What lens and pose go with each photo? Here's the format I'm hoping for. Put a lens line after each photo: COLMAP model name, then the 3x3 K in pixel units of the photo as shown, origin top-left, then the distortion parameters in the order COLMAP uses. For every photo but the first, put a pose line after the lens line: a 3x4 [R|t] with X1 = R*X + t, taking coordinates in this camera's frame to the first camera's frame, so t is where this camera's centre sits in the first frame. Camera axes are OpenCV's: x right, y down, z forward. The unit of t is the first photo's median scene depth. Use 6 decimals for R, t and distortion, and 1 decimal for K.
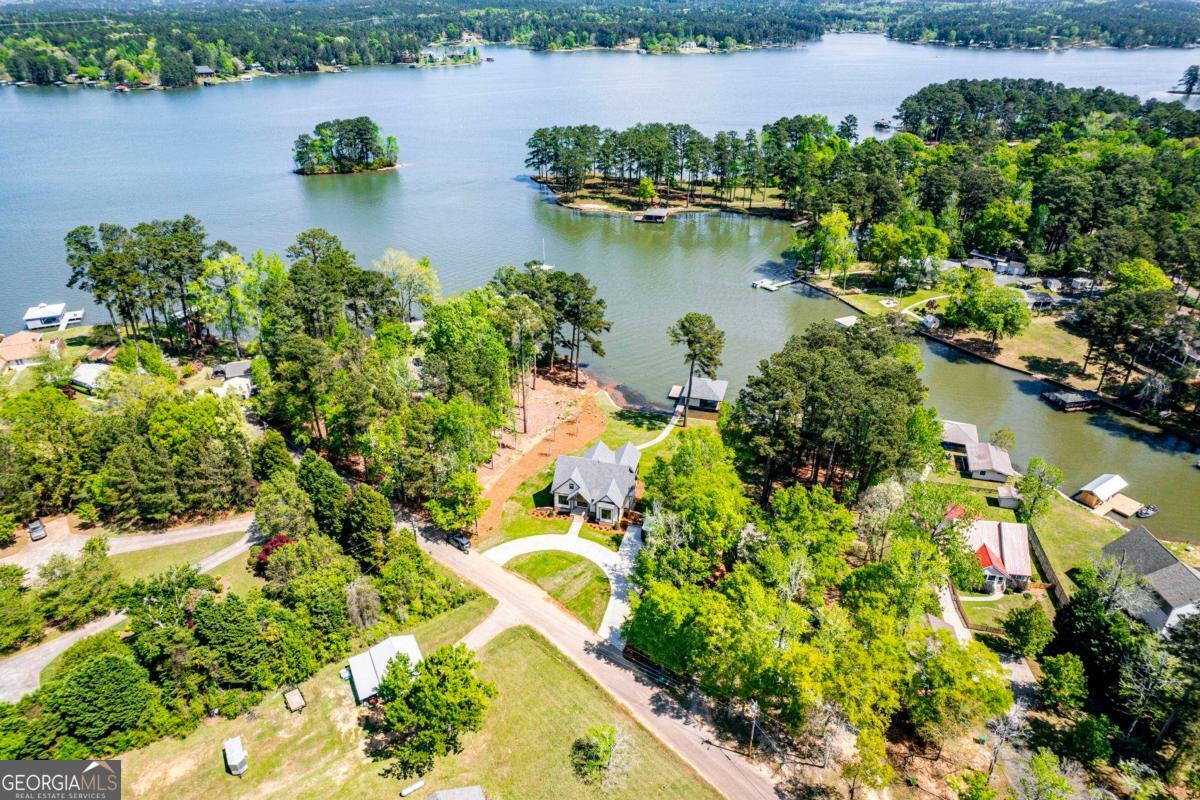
lens RADIAL K [[772.3, 0, 600.0], [0, 772.3, 399.1], [0, 0, 1]] dist [-0.082954, 0.073874]
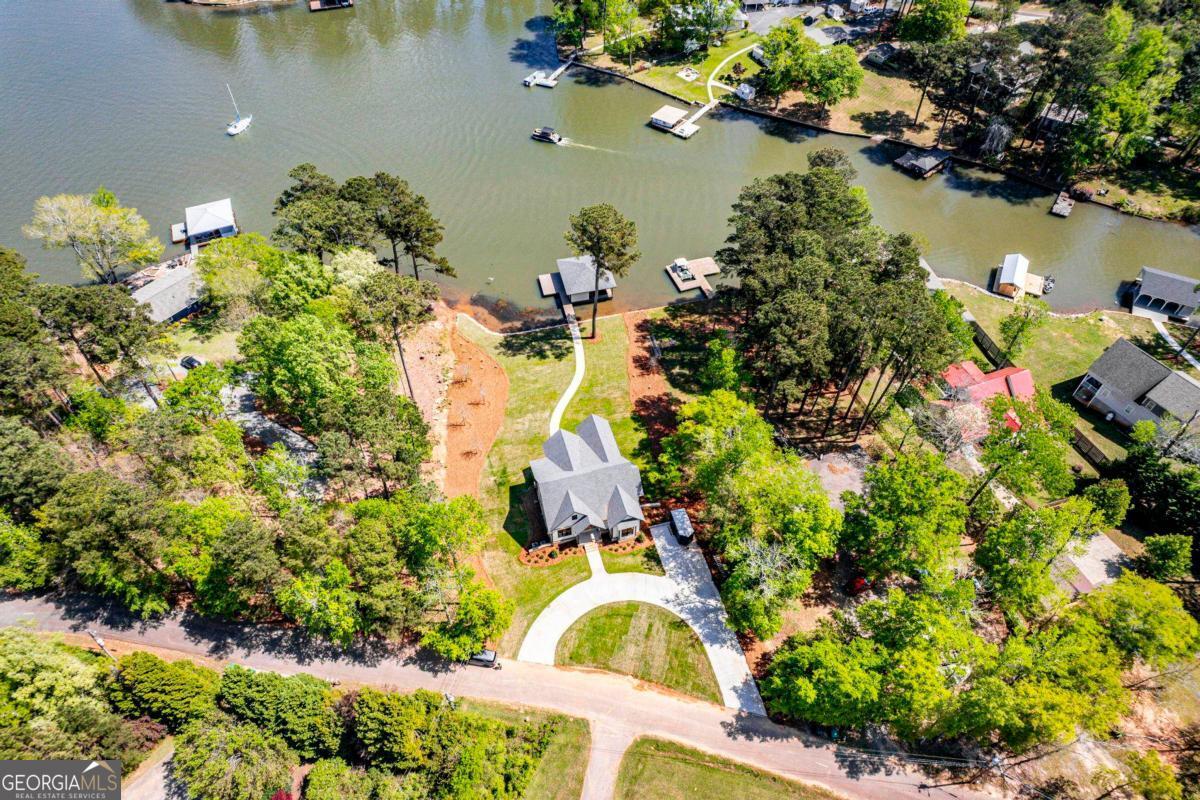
lens RADIAL K [[772.3, 0, 599.5], [0, 772.3, 399.0], [0, 0, 1]] dist [-0.082954, 0.073874]
pose [[0.868099, -0.375979, 0.324103, -0.125693], [0.238102, 0.888297, 0.392730, -0.163497], [-0.435558, -0.263759, 0.860651, 0.209271]]
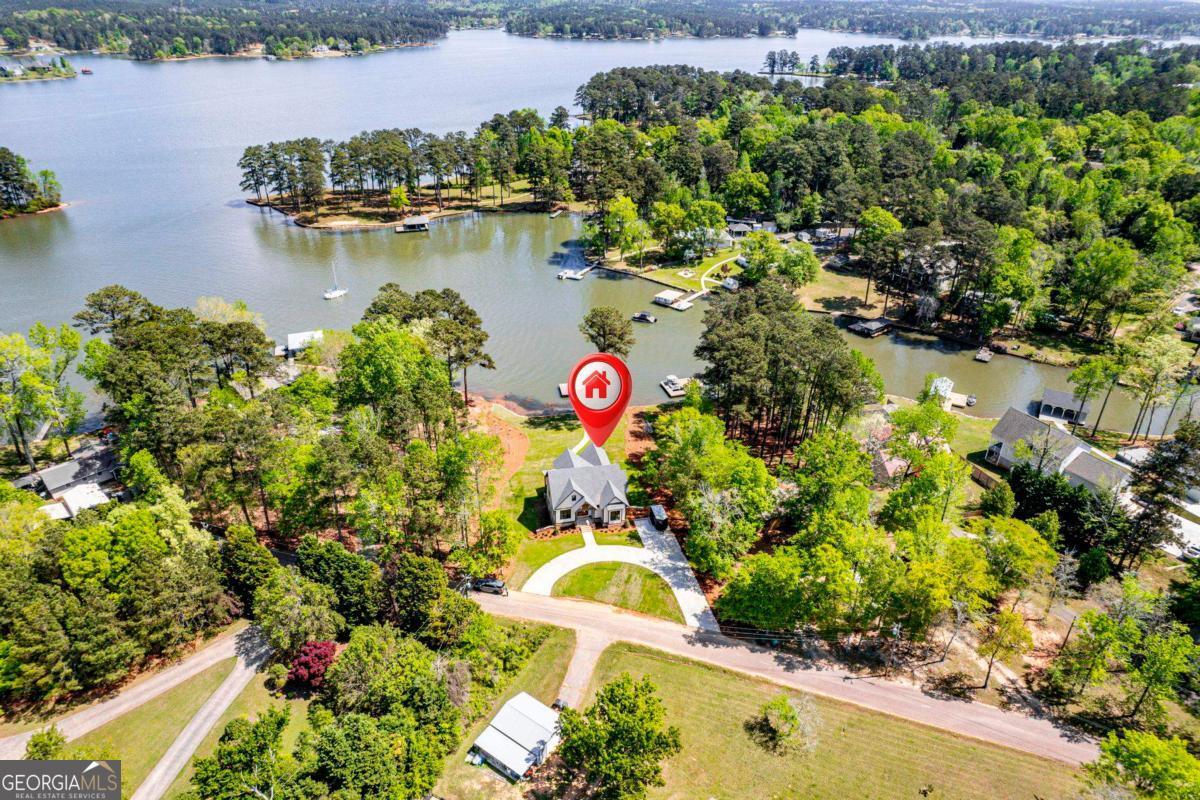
lens RADIAL K [[772.3, 0, 600.4], [0, 772.3, 402.6], [0, 0, 1]] dist [-0.082954, 0.073874]
pose [[0.890550, -0.213946, 0.401432, -0.214661], [0.211858, 0.976011, 0.050180, -0.027030], [-0.402538, 0.040359, 0.914513, 0.050742]]
